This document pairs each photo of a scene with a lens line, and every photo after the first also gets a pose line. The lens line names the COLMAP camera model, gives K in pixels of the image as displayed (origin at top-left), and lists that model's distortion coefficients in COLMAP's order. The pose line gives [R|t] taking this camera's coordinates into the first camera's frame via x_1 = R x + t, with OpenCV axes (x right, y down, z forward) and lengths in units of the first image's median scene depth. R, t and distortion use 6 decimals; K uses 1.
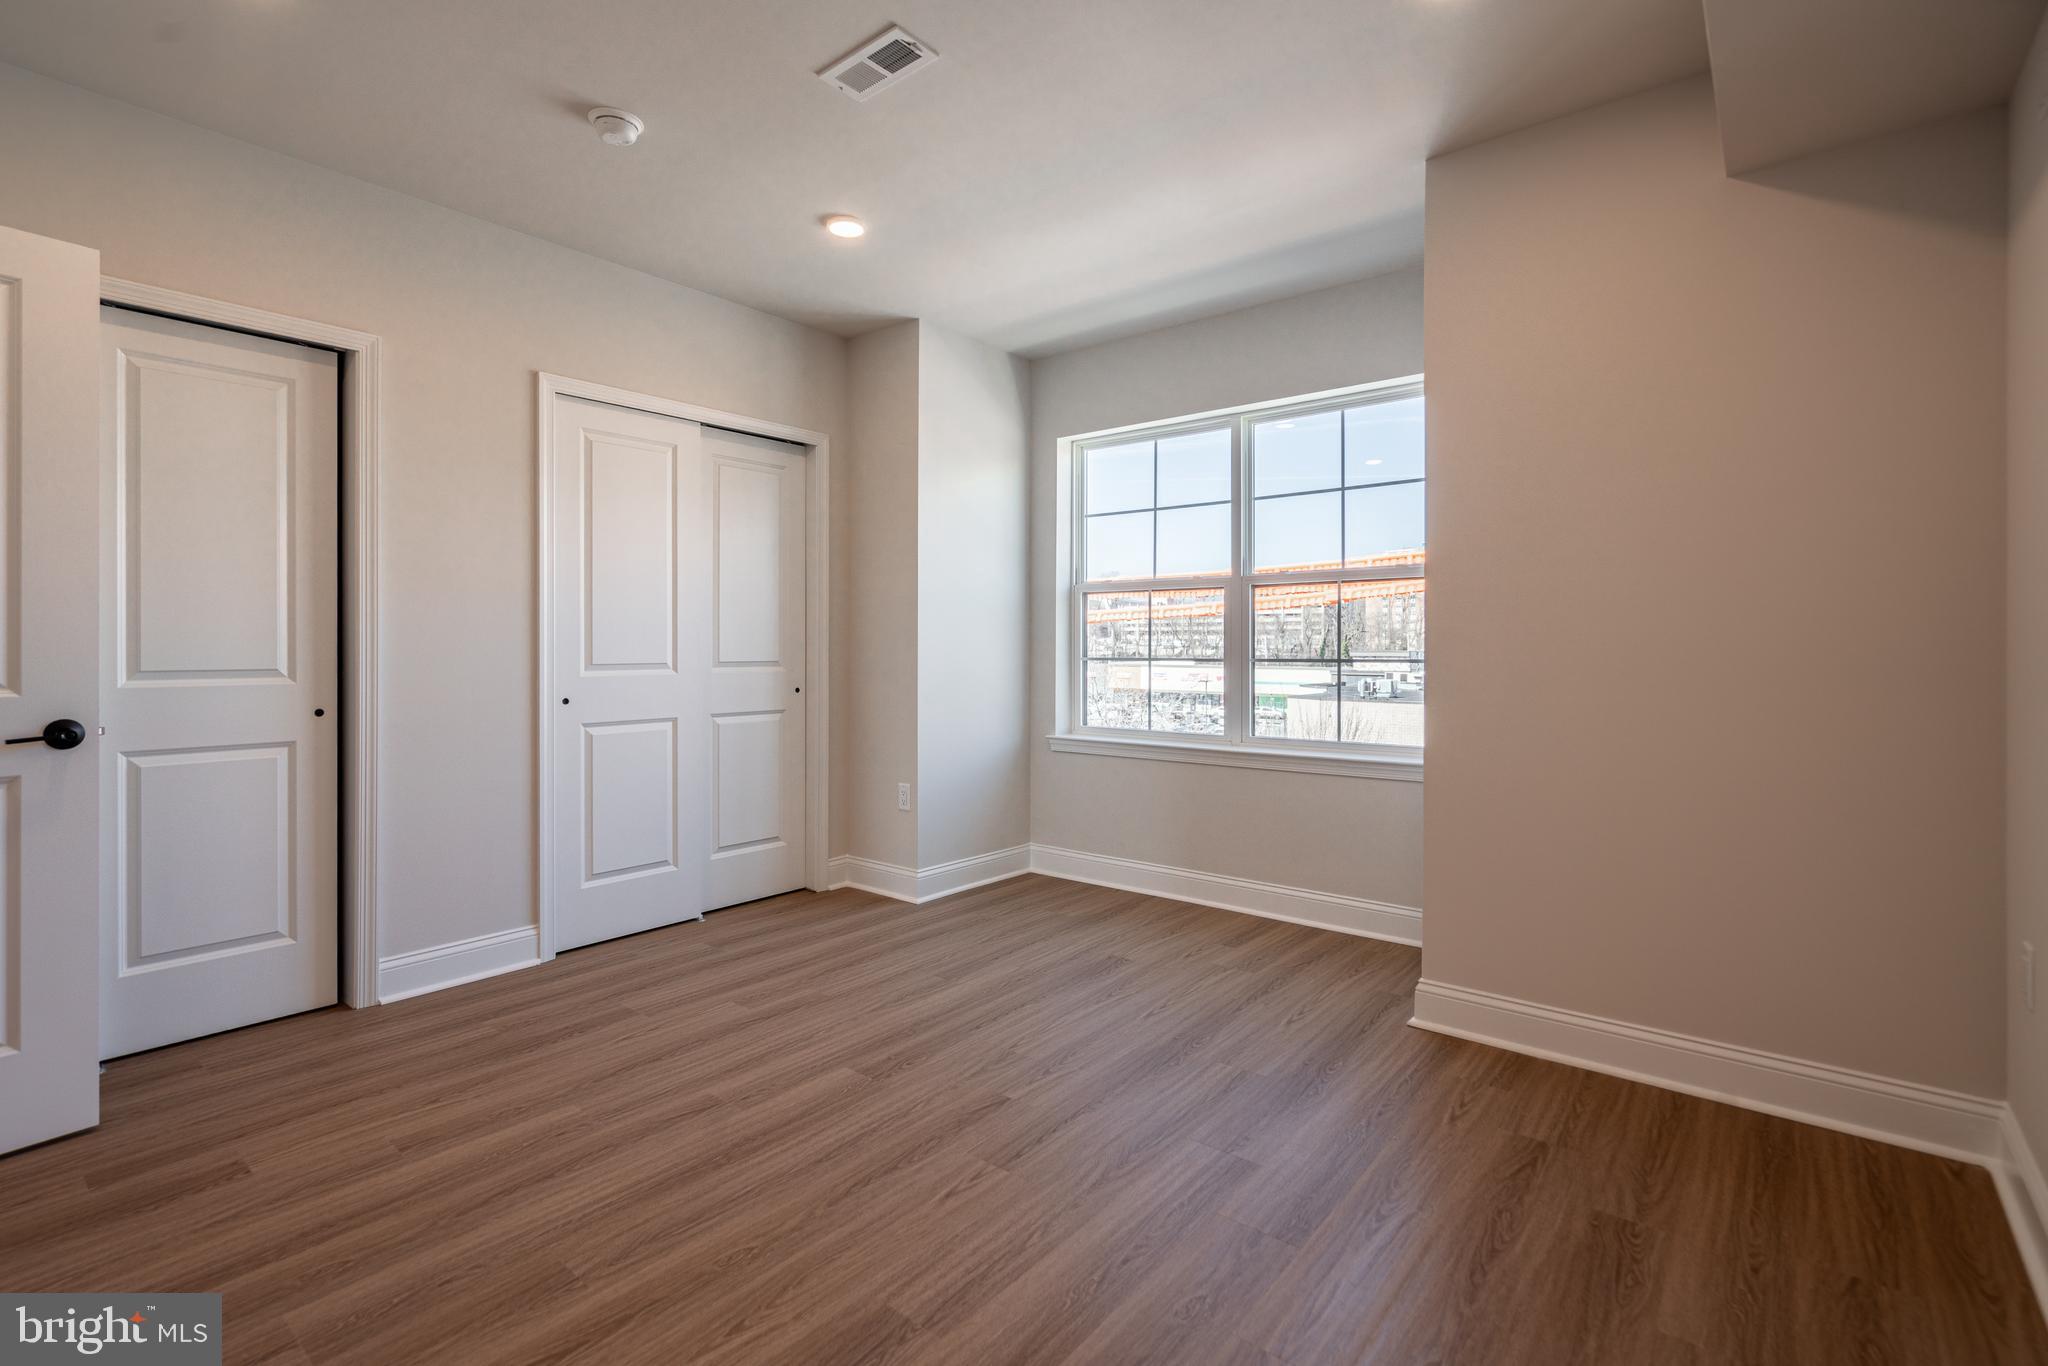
lens RADIAL K [[942.3, 0, 1017.1], [0, 942.3, 663.9], [0, 0, 1]] dist [-0.003087, 0.000057]
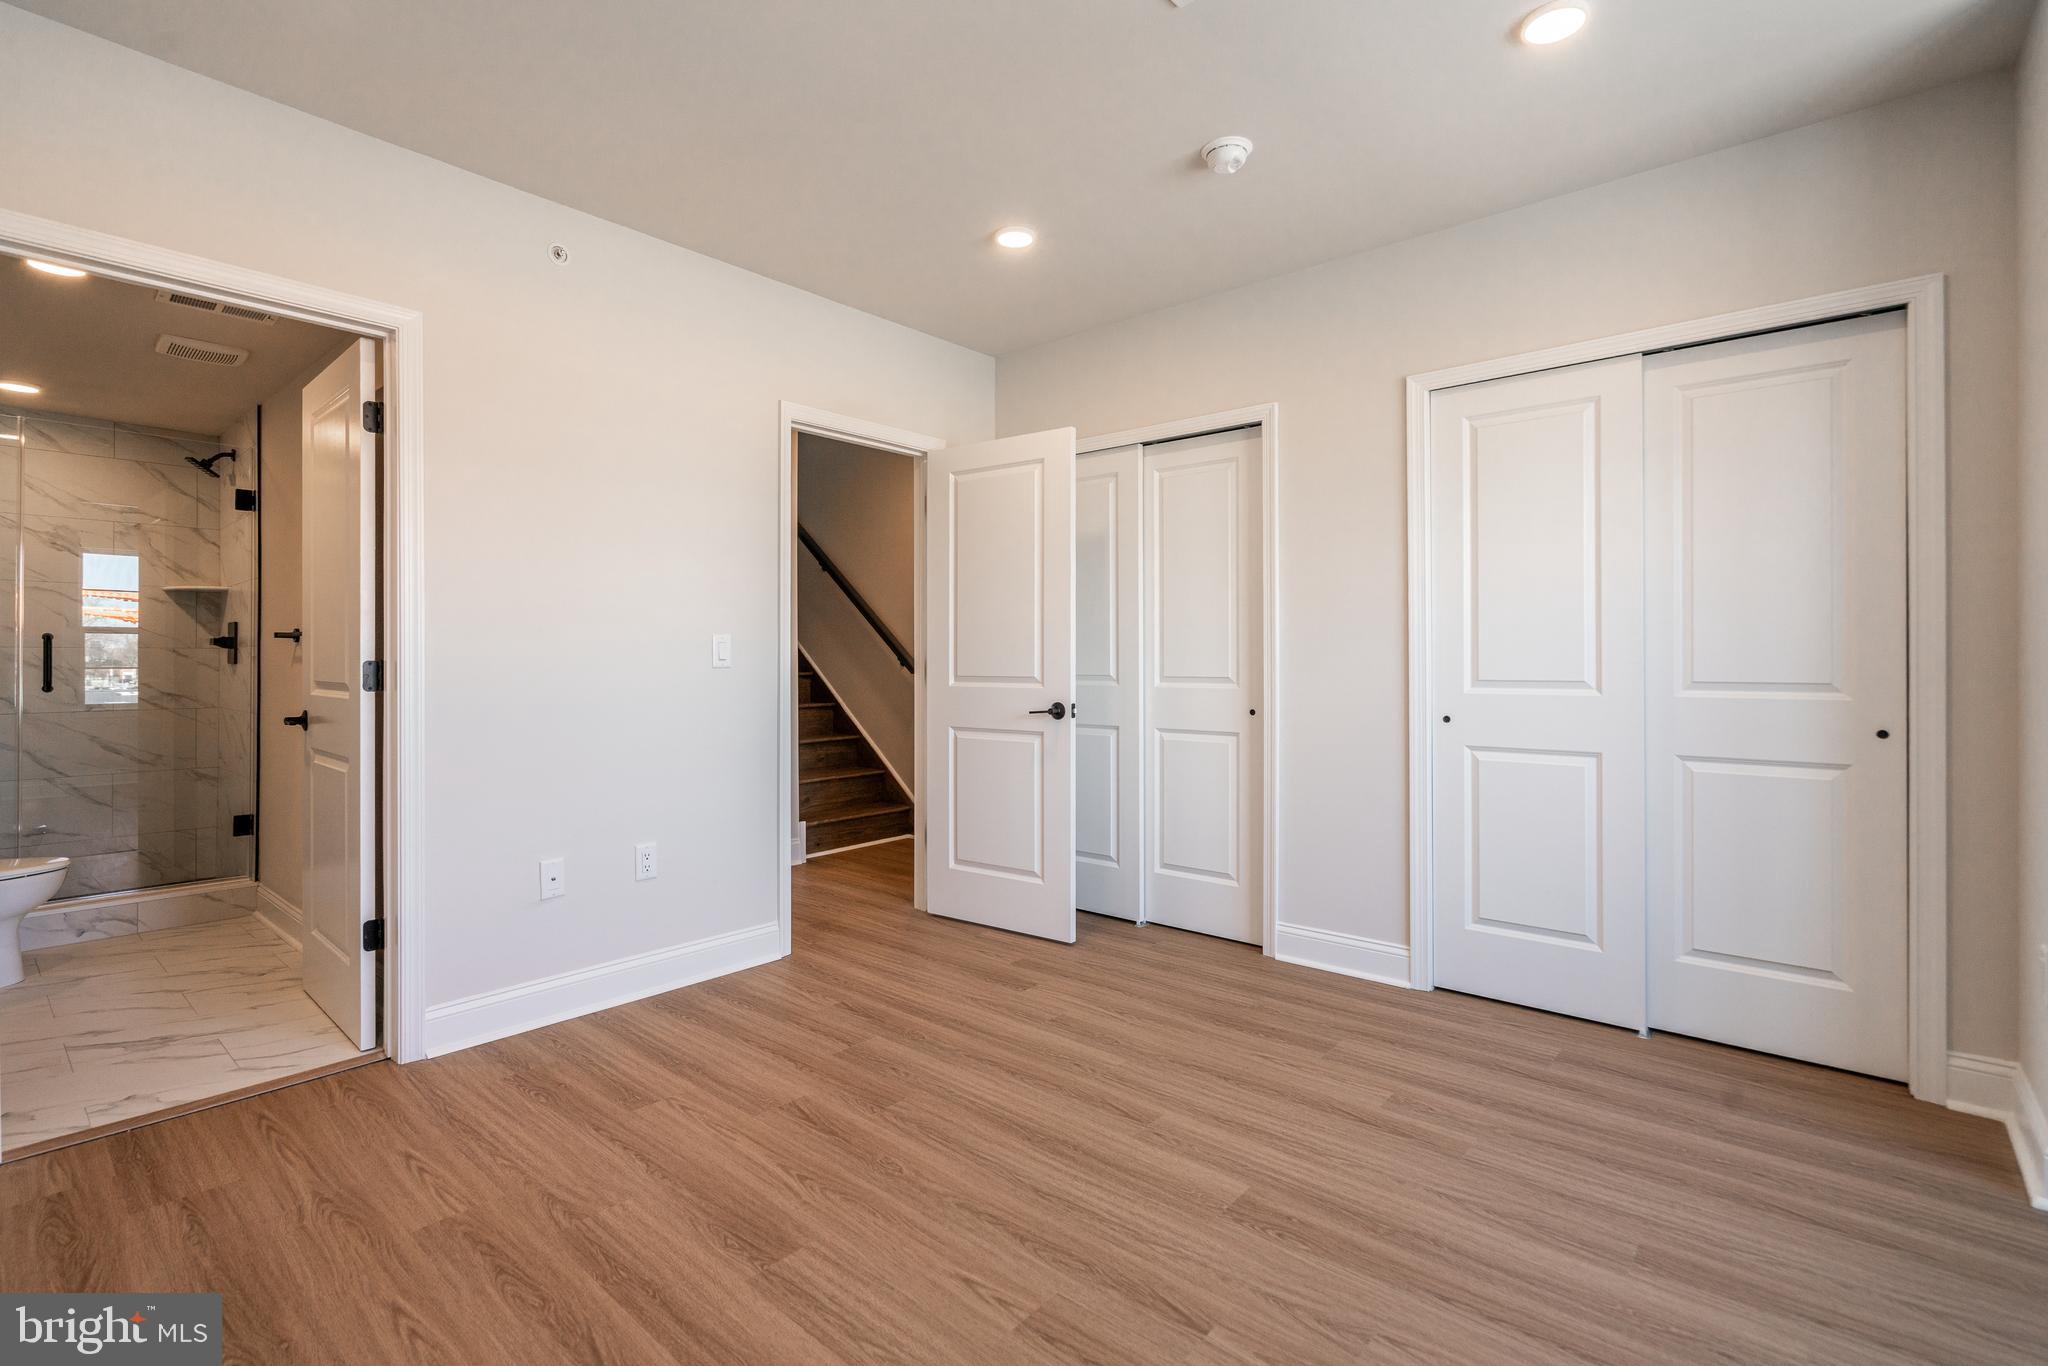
lens RADIAL K [[942.3, 0, 1013.4], [0, 942.3, 667.6], [0, 0, 1]] dist [-0.003087, 0.000057]
pose [[-0.037145, 0.006349, -0.999290, 0.533655], [-0.017109, 0.999829, 0.006989, -0.011624], [0.999163, 0.017357, -0.037030, 0.707737]]
